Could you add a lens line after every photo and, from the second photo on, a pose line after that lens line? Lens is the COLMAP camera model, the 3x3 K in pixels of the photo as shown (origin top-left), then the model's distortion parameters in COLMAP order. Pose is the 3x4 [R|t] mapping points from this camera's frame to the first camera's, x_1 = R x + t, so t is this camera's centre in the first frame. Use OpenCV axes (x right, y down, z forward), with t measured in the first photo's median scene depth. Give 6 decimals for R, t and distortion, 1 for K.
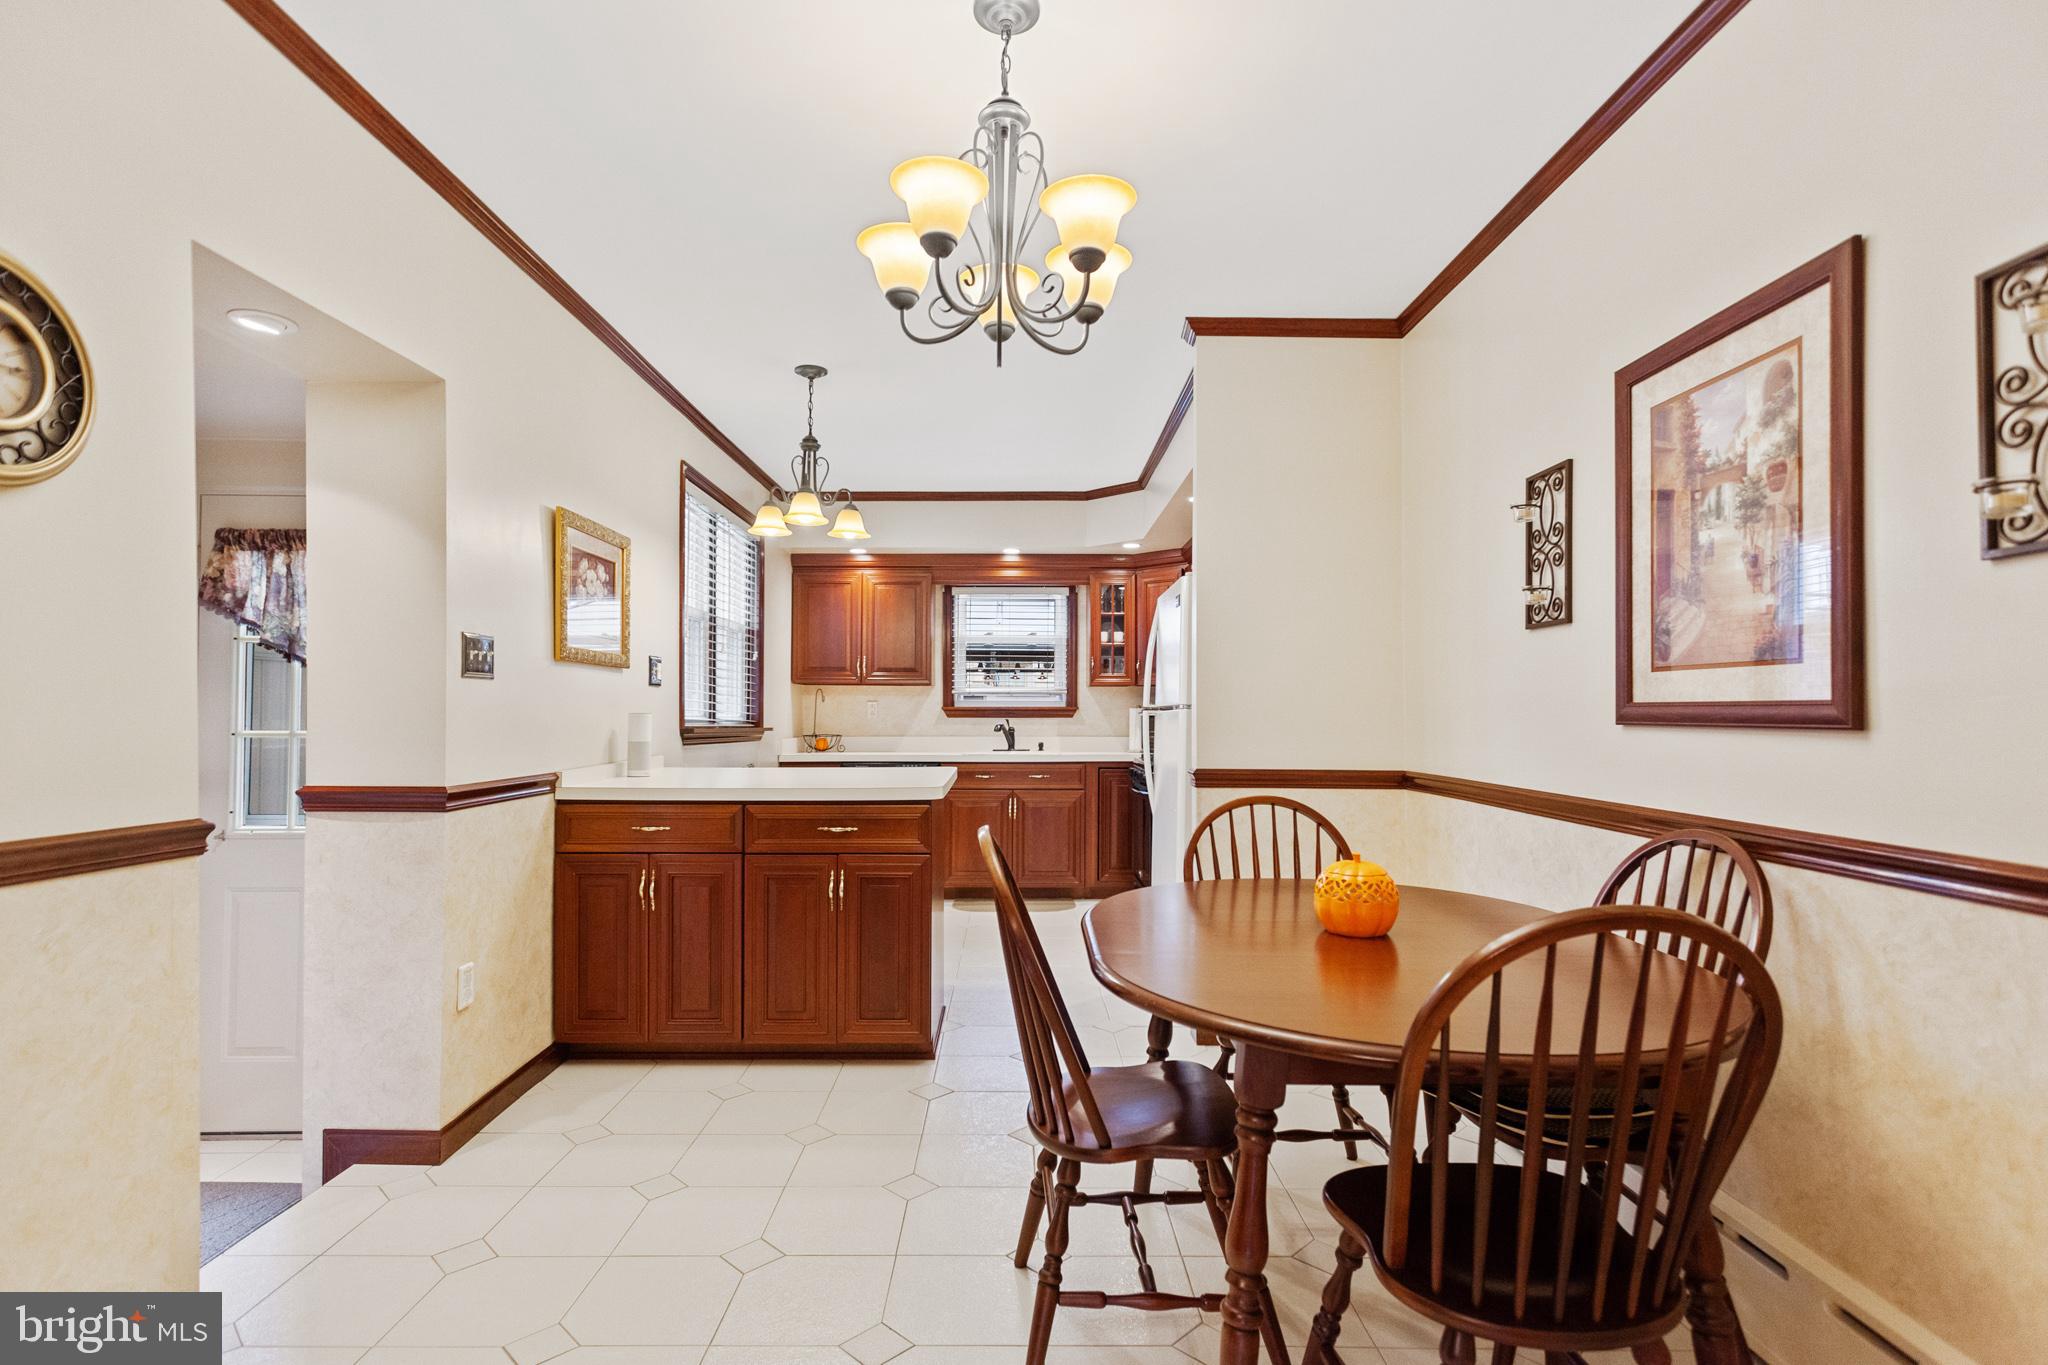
lens RADIAL K [[1001.5, 0, 1023.3], [0, 1001.5, 697.5], [0, 0, 1]] dist [-0.002087, -0.000180]
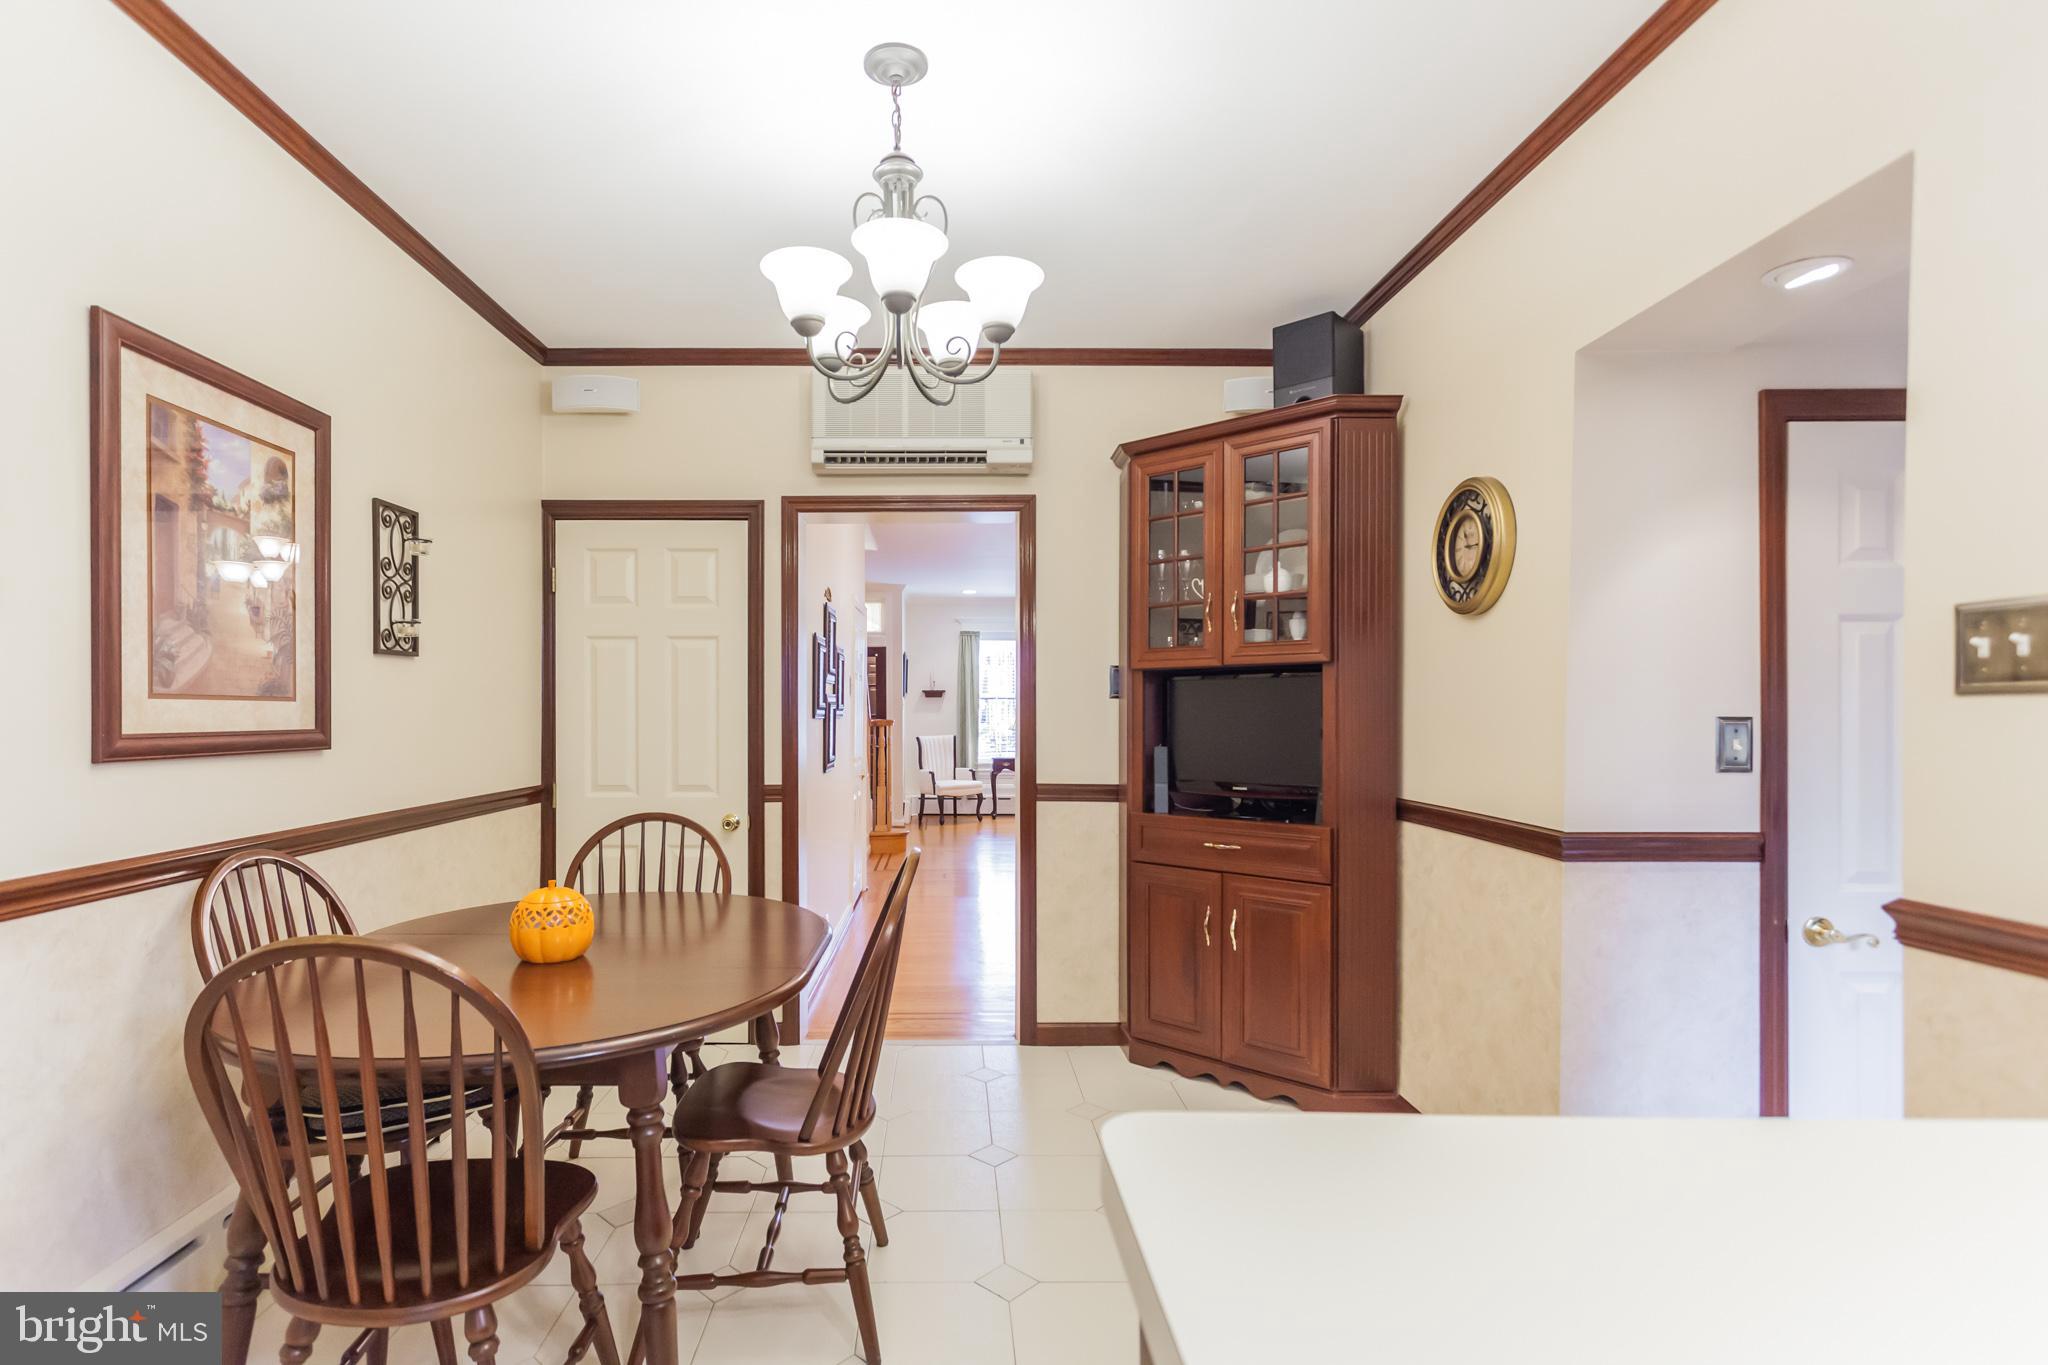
lens RADIAL K [[1001.5, 0, 1024.1], [0, 1001.5, 693.7], [0, 0, 1]] dist [-0.002087, -0.000180]
pose [[-0.996941, -0.000840, -0.078153, -0.070050], [0.001011, 0.999720, -0.023648, -0.009179], [0.078151, -0.023655, -0.996661, 2.078795]]
